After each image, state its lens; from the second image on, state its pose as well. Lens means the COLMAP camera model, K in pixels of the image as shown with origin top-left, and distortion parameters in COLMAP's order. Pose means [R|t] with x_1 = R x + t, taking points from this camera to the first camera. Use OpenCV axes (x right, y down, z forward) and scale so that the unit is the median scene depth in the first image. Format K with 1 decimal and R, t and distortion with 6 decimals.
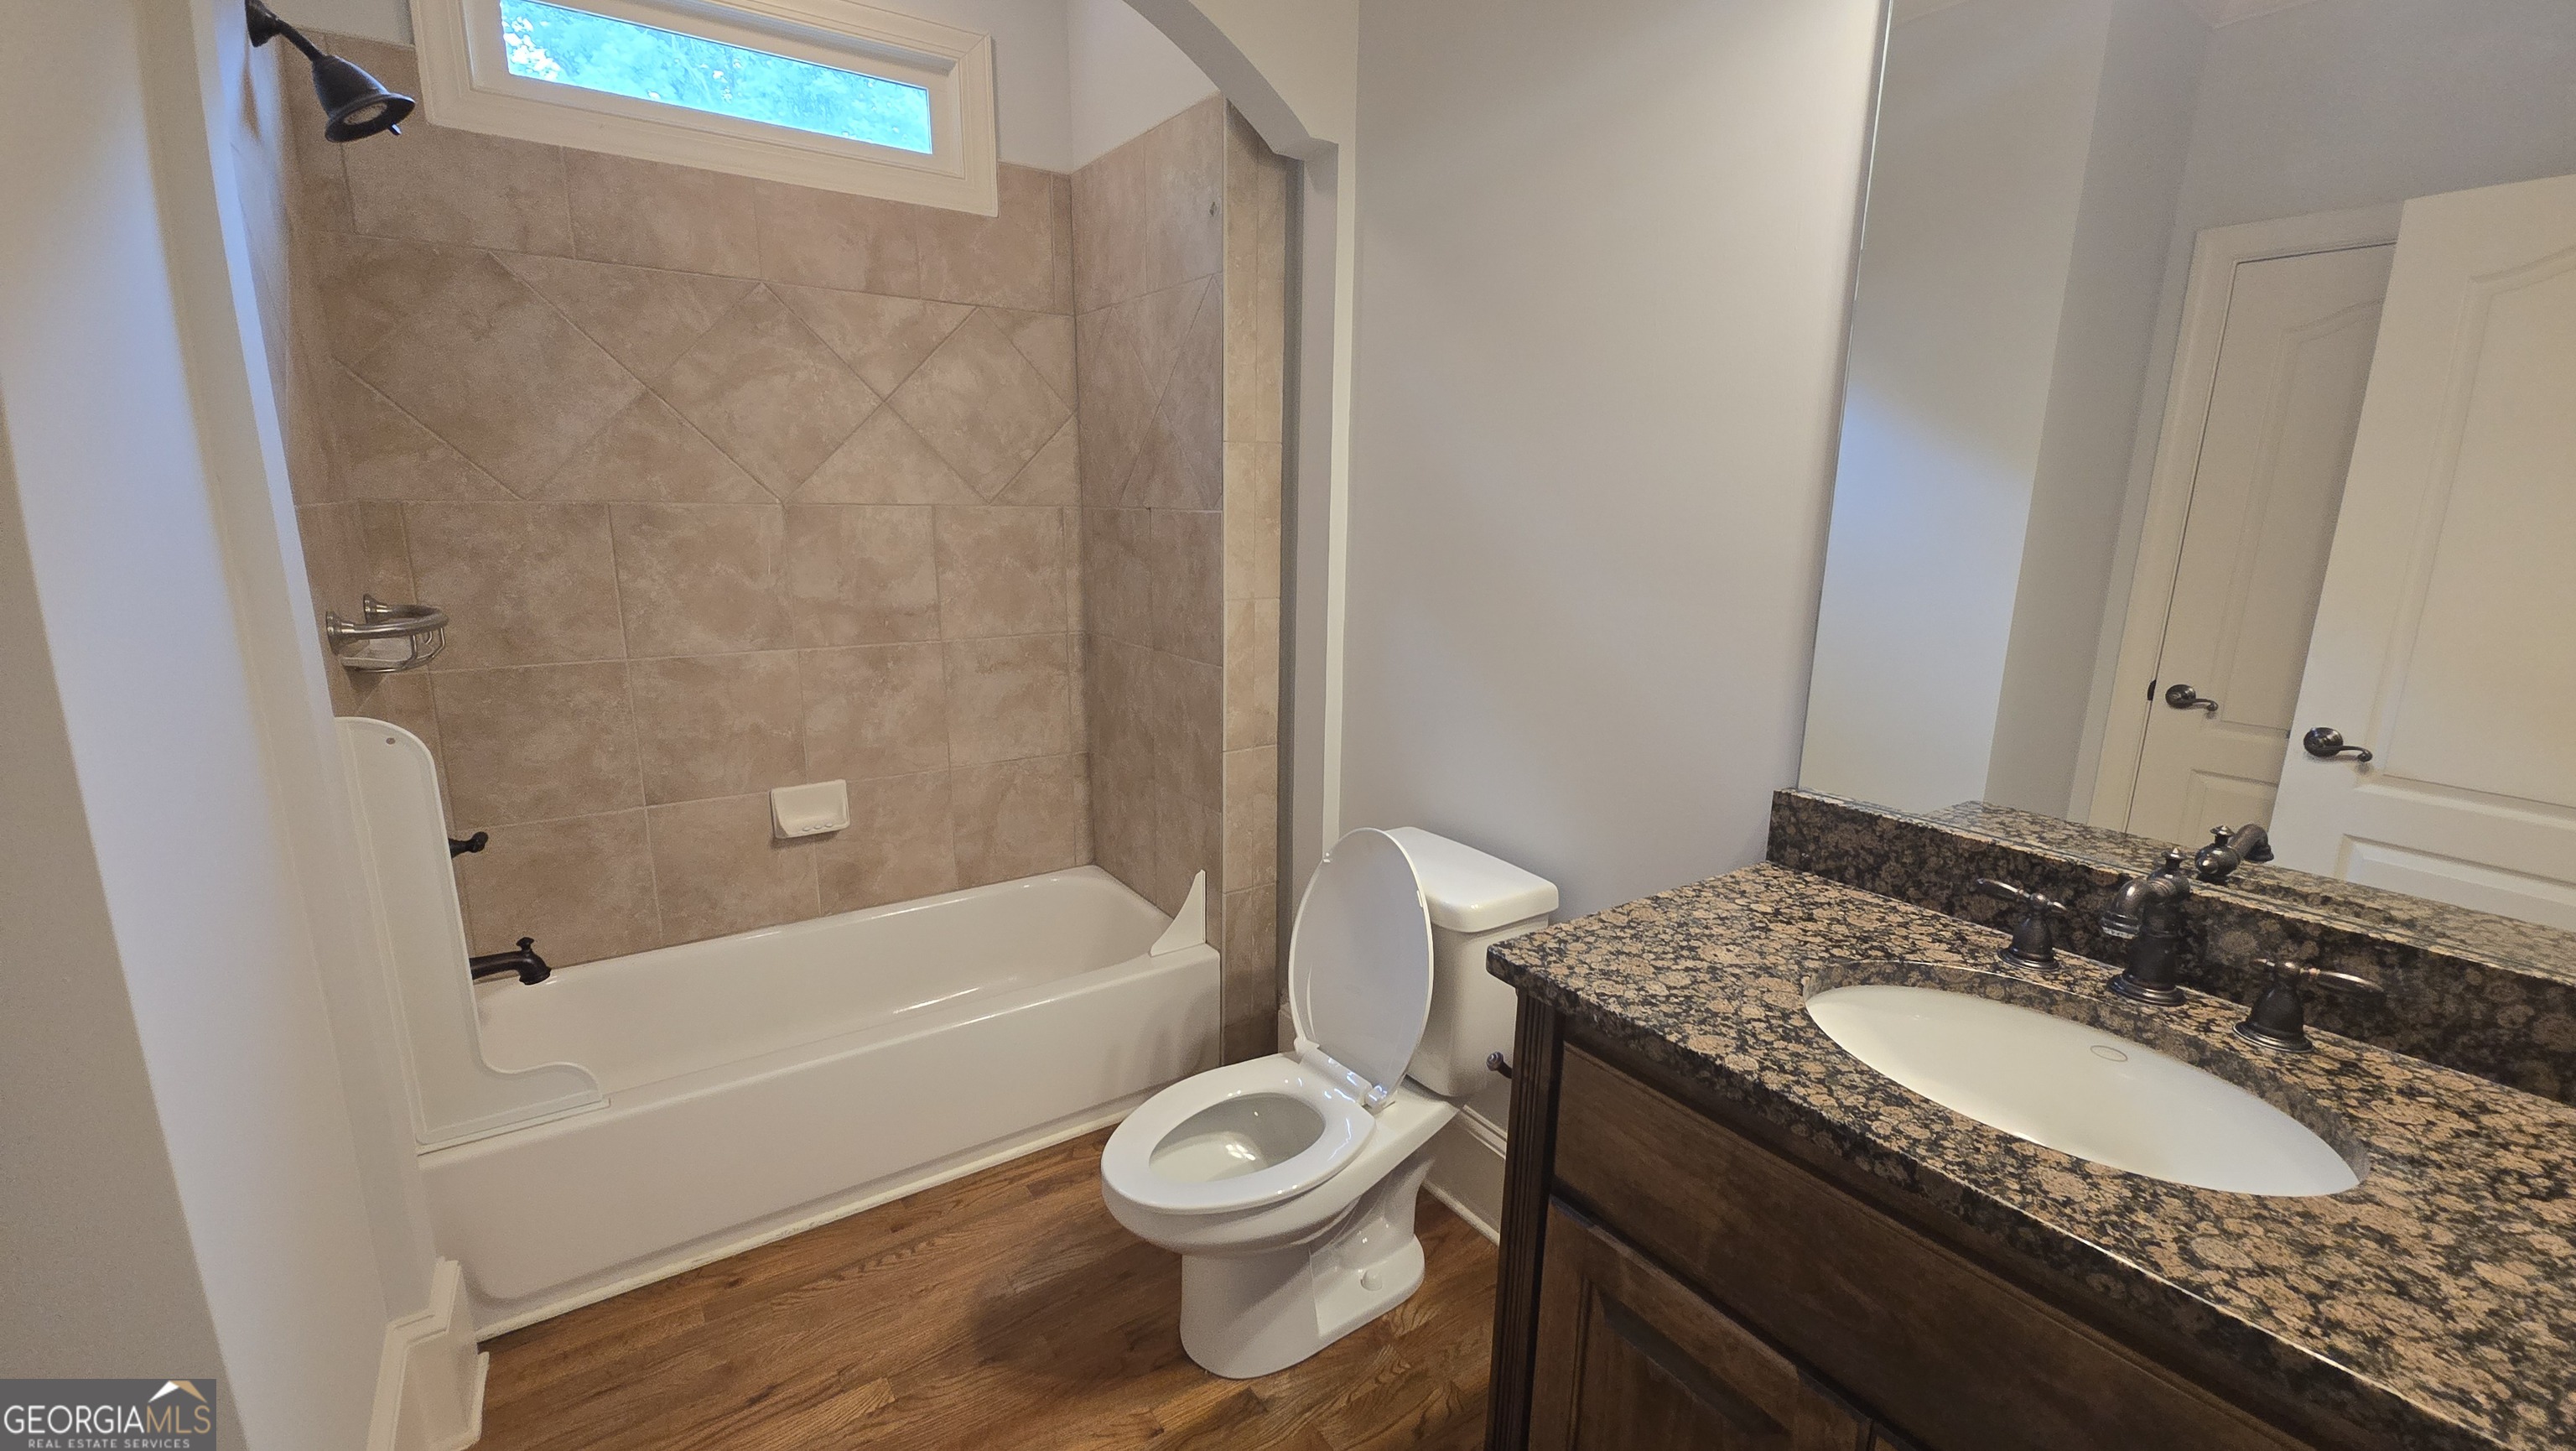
lens RADIAL K [[1053.6, 0, 1322.8], [0, 1053.6, 729.4], [0, 0, 1]] dist [0.009780, -0.007857]
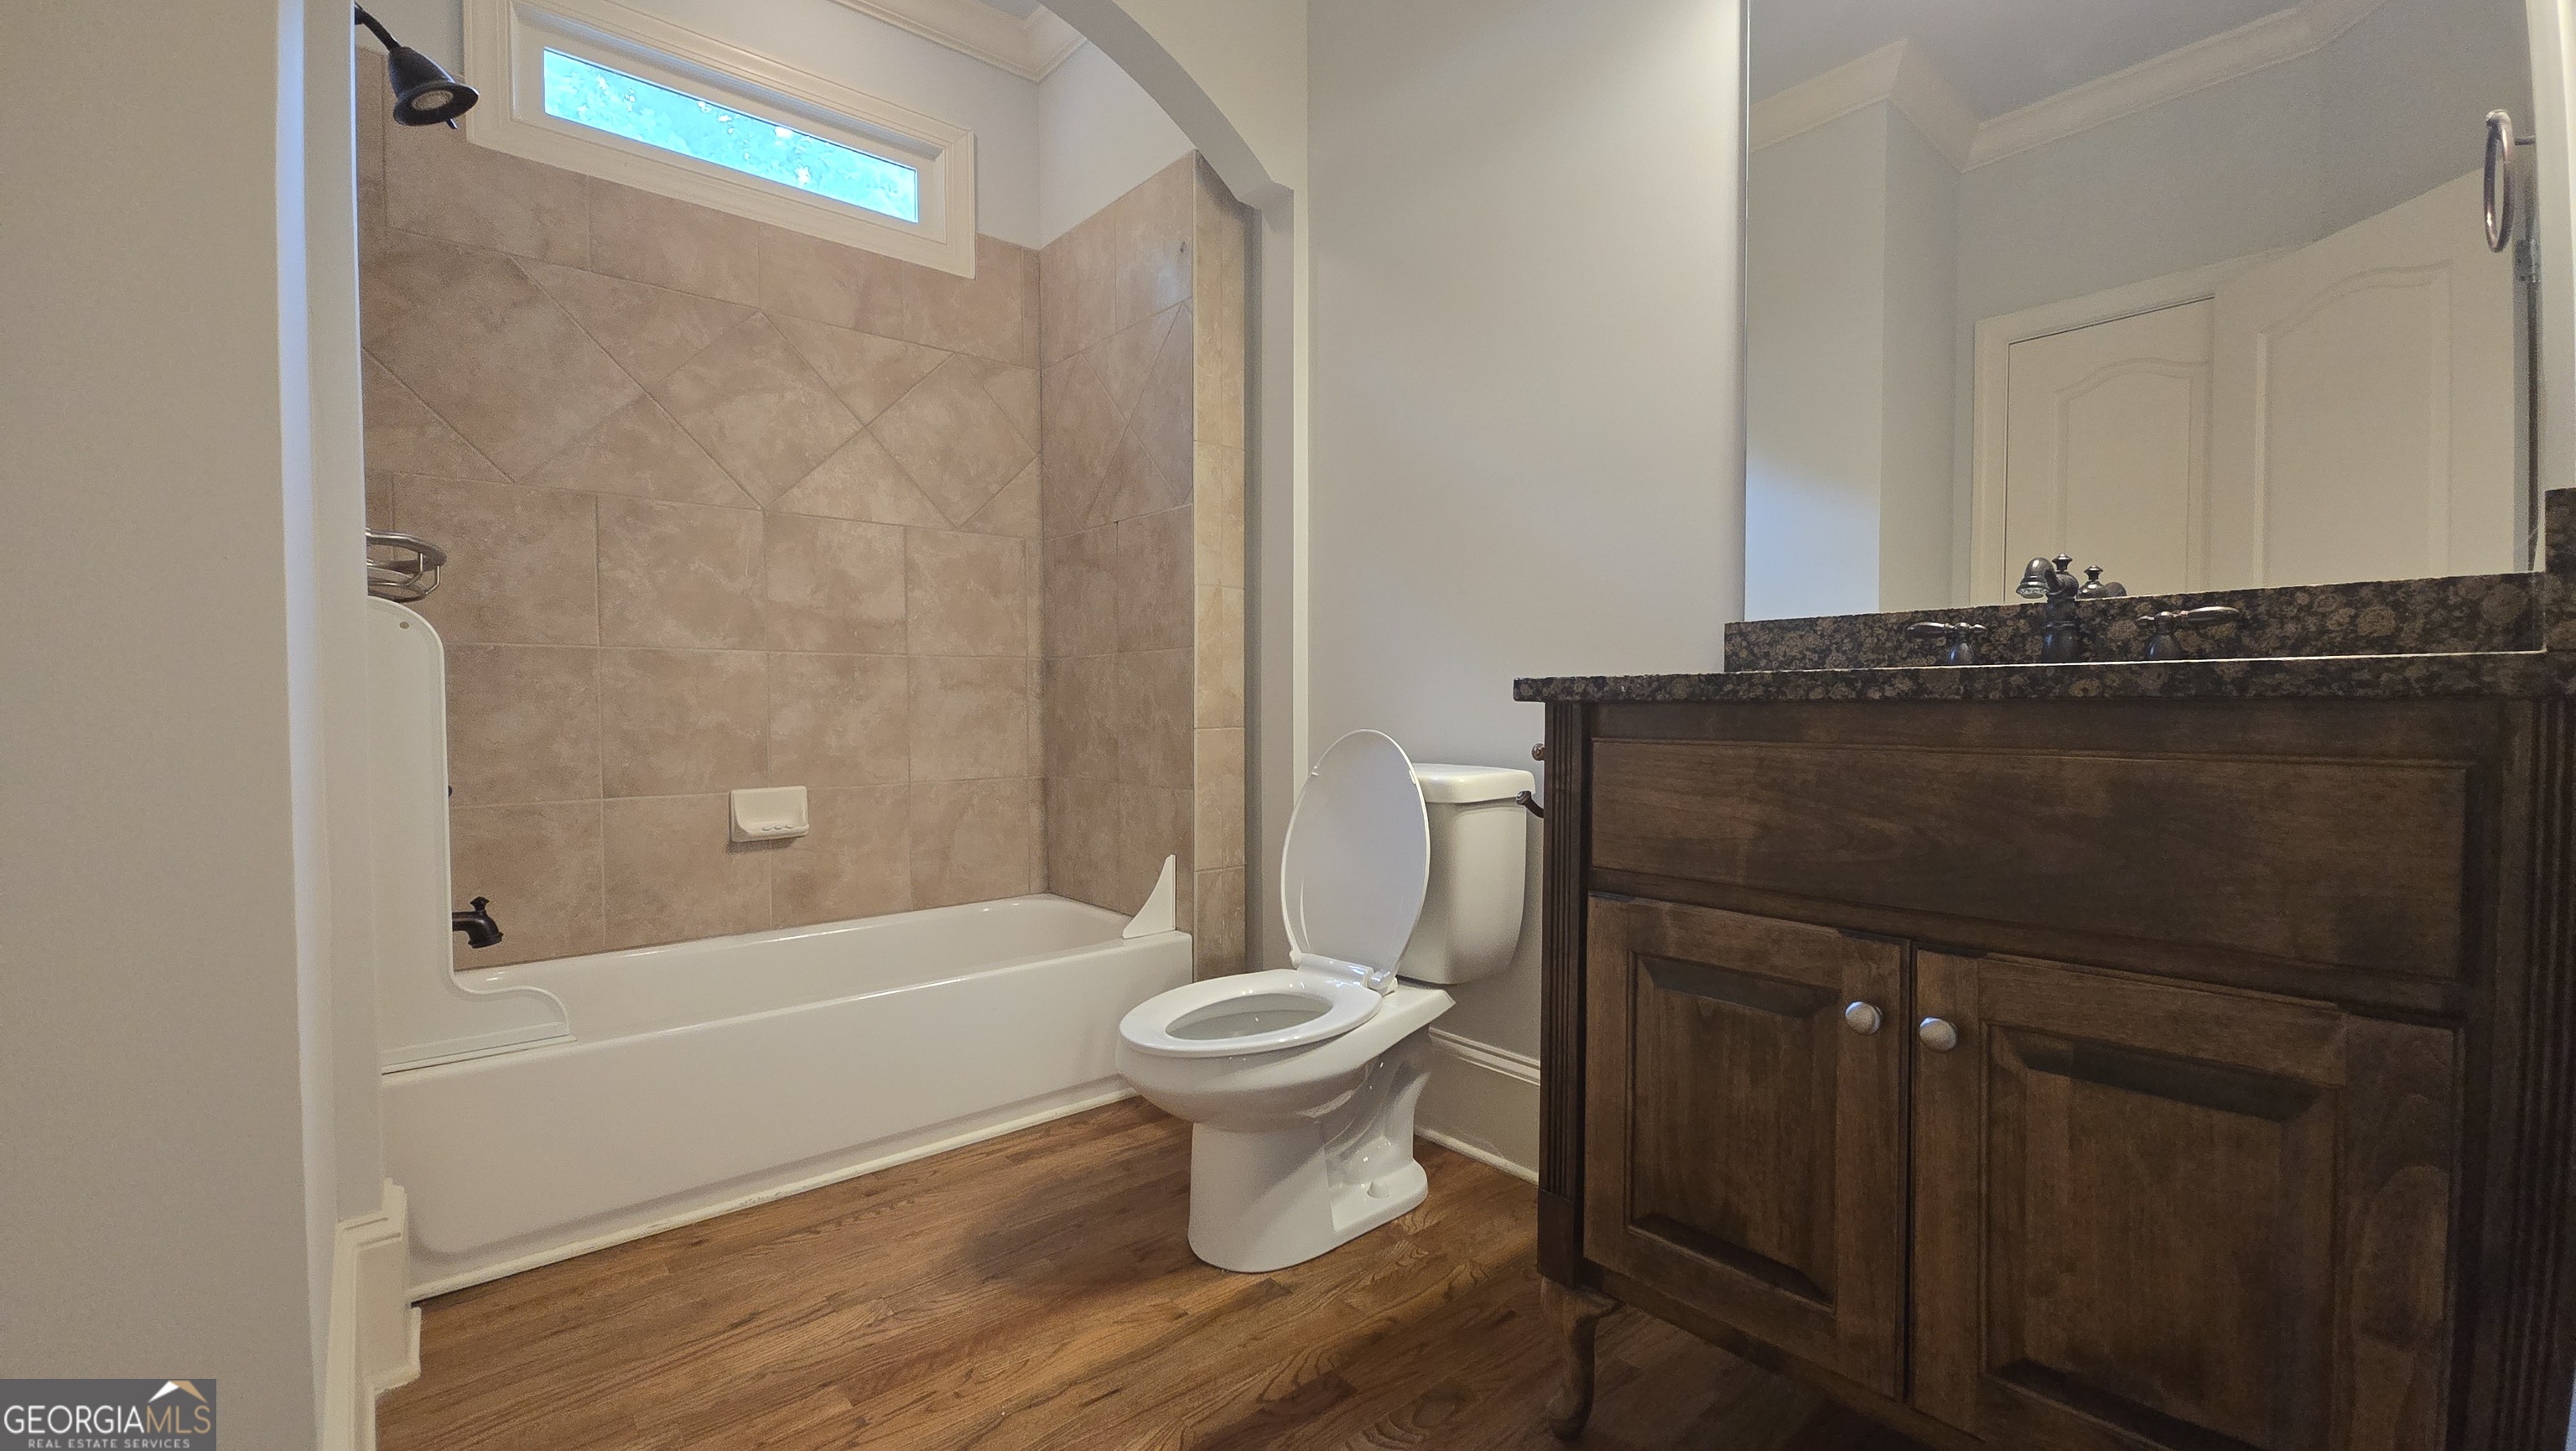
lens RADIAL K [[1051.0, 0, 1315.7], [0, 1051.0, 734.0], [0, 0, 1]] dist [0.009620, -0.007405]
pose [[0.994176, -0.023127, 0.105260, -0.089008], [0.042583, 0.981524, -0.186538, 0.237501], [-0.099001, 0.189934, 0.976793, -0.034039]]
